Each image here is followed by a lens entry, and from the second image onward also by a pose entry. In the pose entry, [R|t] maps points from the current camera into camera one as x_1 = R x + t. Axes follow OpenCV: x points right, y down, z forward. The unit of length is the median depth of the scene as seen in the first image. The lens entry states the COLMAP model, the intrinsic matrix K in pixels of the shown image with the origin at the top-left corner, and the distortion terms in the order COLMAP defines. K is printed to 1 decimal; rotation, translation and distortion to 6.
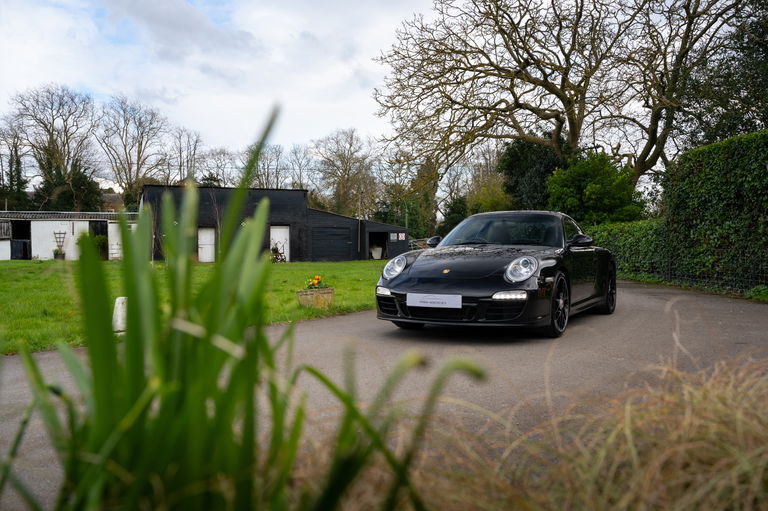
lens RADIAL K [[656.8, 0, 384.0], [0, 656.8, 255.5], [0, 0, 1]] dist [0.004512, 0.003399]
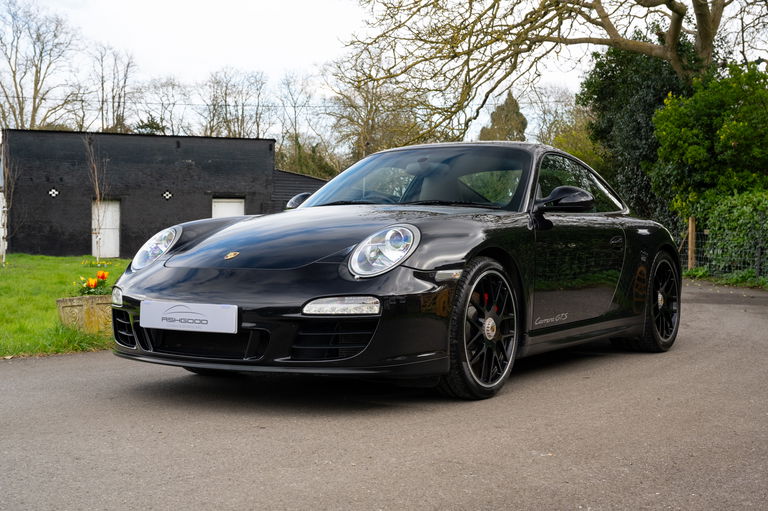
lens RADIAL K [[1052.9, 0, 384.0], [0, 1052.9, 255.5], [0, 0, 1]] dist [0.021711, -0.037198]
pose [[0.997816, 0.009290, -0.065399, 0.074358], [-0.009195, 0.999956, 0.001752, 0.006465], [0.065413, -0.001147, 0.997858, 0.074960]]
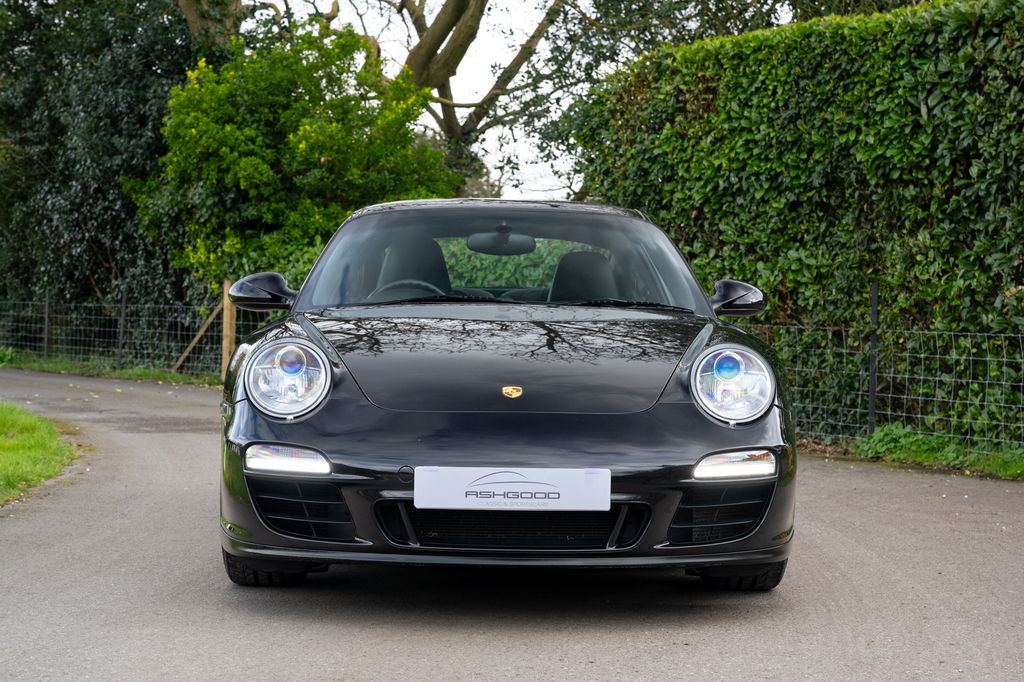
lens RADIAL K [[2080.5, 0, 512.0], [0, 2080.5, 341.0], [0, 0, 1]] dist [0.013973, -0.038066]
pose [[0.859700, 0.010599, 0.510688, -0.117987], [-0.012822, 0.999917, 0.000831, -0.000116], [-0.510637, -0.007263, 0.859765, 0.049123]]
